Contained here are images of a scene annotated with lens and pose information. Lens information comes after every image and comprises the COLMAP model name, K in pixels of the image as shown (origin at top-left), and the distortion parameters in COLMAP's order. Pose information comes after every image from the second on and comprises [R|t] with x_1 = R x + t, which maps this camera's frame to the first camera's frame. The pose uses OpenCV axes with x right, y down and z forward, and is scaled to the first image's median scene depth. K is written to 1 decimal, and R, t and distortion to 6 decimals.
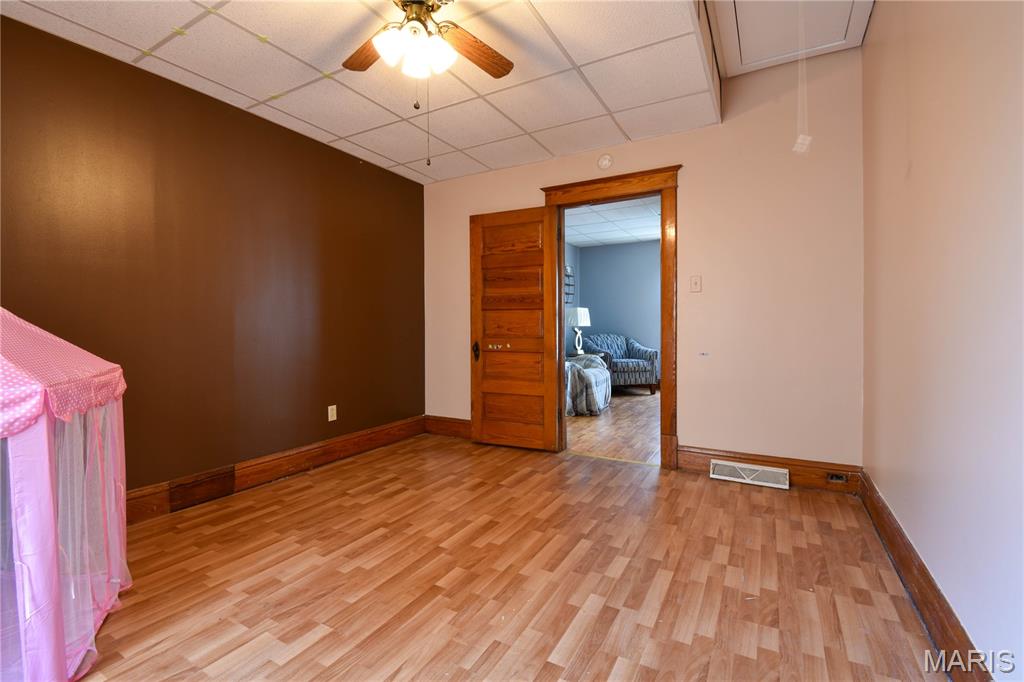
lens RADIAL K [[450.4, 0, 512.3], [0, 450.4, 332.3], [0, 0, 1]] dist [0.019193, -0.024274]
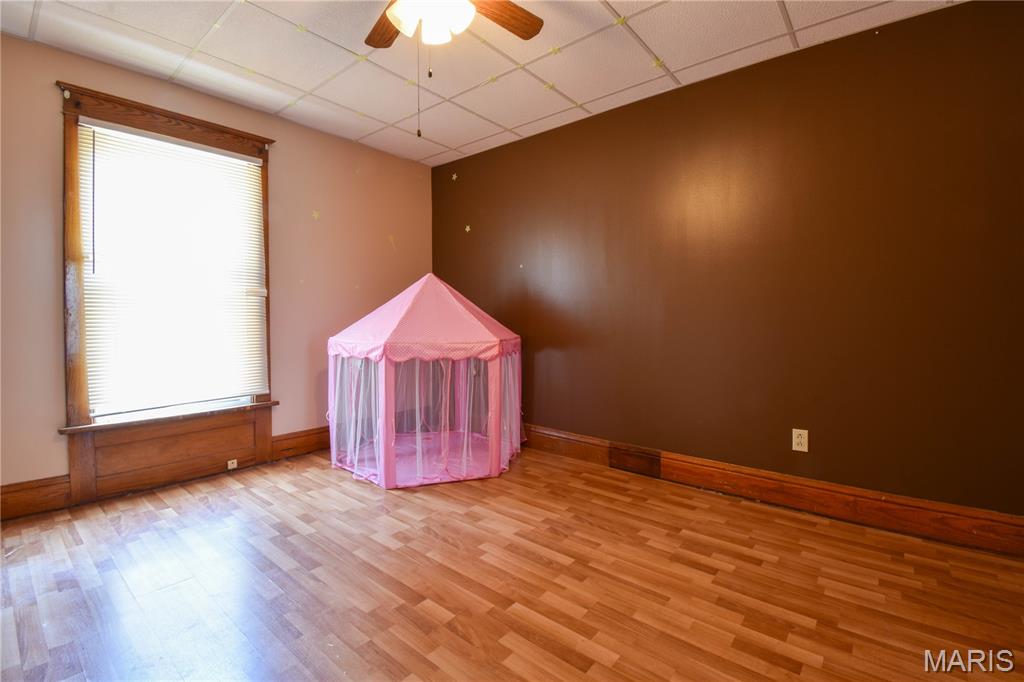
lens RADIAL K [[449.0, 0, 513.0], [0, 449.0, 332.2], [0, 0, 1]] dist [0.020935, -0.025438]
pose [[-0.179140, 0.033916, -0.983239, 0.542646], [-0.009597, 0.999298, 0.036218, -0.010071], [0.983777, 0.015925, -0.178688, 1.069285]]
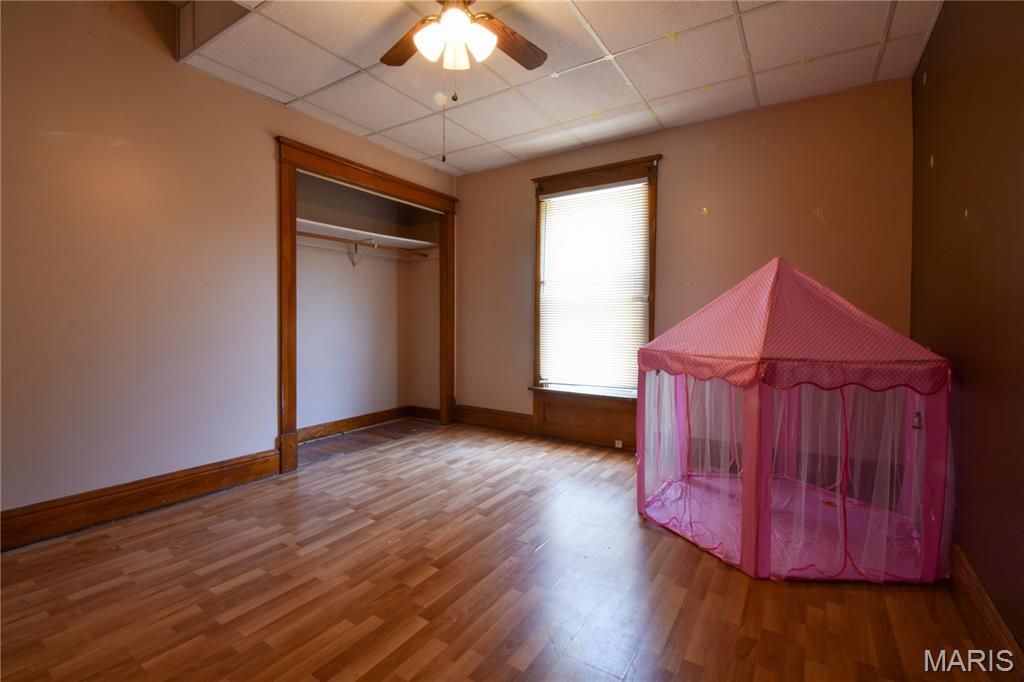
lens RADIAL K [[450.4, 0, 512.3], [0, 450.4, 332.3], [0, 0, 1]] dist [0.019193, -0.024274]
pose [[-0.998311, -0.004012, 0.057956, -0.318451], [-0.001983, 0.999384, 0.035025, -0.011798], [-0.058061, 0.034851, -0.997705, 1.610791]]
